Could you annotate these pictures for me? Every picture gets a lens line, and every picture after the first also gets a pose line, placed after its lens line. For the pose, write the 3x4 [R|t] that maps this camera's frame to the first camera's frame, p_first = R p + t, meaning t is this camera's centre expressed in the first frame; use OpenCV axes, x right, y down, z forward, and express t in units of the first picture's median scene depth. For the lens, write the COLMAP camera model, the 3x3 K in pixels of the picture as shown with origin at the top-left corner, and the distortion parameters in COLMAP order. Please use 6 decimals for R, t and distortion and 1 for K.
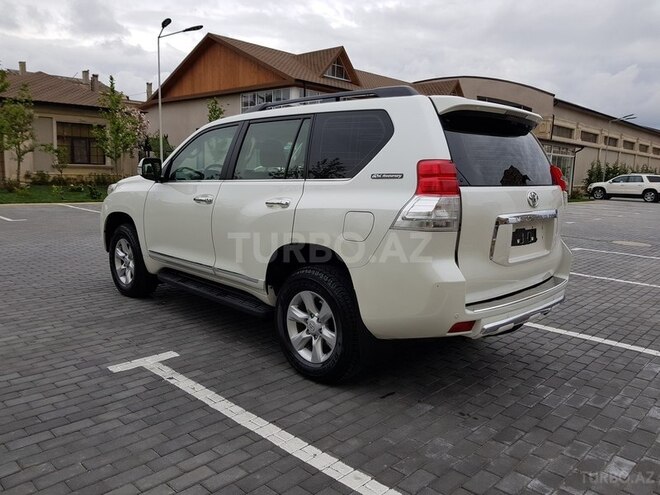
lens RADIAL K [[516.5, 0, 330.7], [0, 516.5, 242.6], [0, 0, 1]] dist [-0.001251, -0.010458]
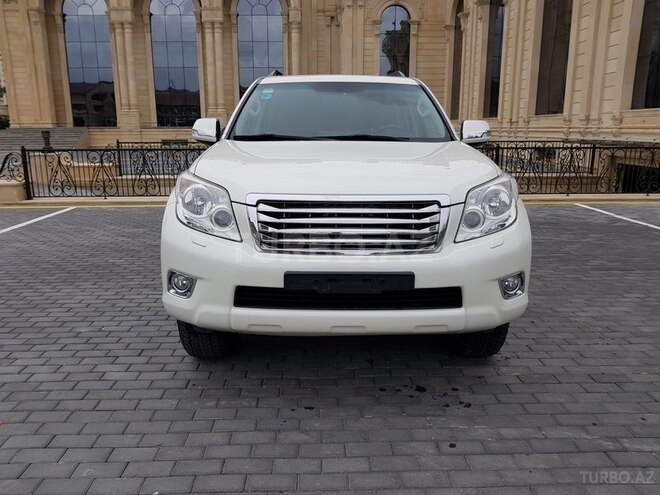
lens RADIAL K [[516.5, 0, 325.8], [0, 516.5, 248.1], [0, 0, 1]] dist [-0.001251, -0.010458]
pose [[-0.709699, -0.187180, 0.679184, -0.900372], [0.078081, 0.937221, 0.339883, -0.314936], [-0.700165, 0.294246, -0.650530, 2.044498]]
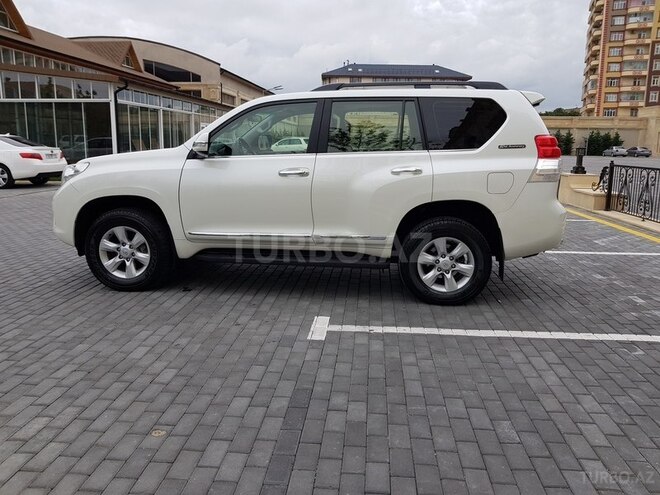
lens RADIAL K [[516.5, 0, 334.4], [0, 516.5, 228.8], [0, 0, 1]] dist [-0.001251, -0.010458]
pose [[0.772672, -0.126263, 0.622121, -0.897801], [0.100506, 0.991991, 0.076503, -0.045673], [-0.626798, 0.003415, 0.779174, 0.141812]]
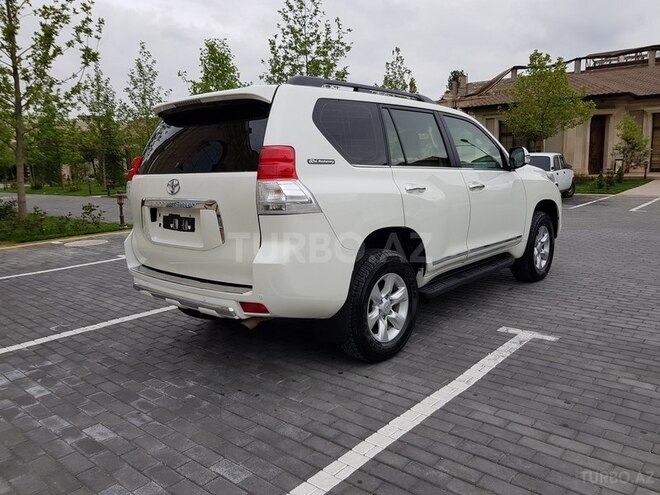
lens RADIAL K [[516.5, 0, 337.2], [0, 516.5, 245.7], [0, 0, 1]] dist [-0.001251, -0.010458]
pose [[0.062952, 0.127509, -0.989838, 1.159407], [-0.108927, 0.986758, 0.120184, -0.102237], [0.992054, 0.100255, 0.076007, 1.012969]]
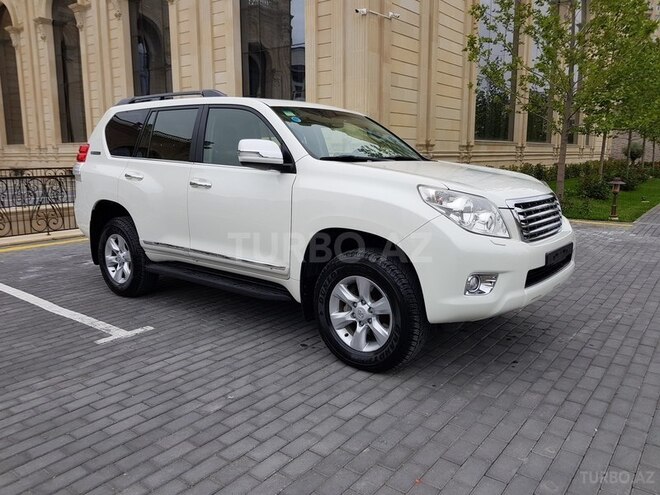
lens RADIAL K [[516.5, 0, 331.1], [0, 516.5, 250.6], [0, 0, 1]] dist [-0.001251, -0.010458]
pose [[-0.993542, -0.007284, -0.113228, -0.078799], [-0.042677, 0.948644, 0.313453, -0.331988], [0.105130, 0.316261, -0.942829, 2.405458]]
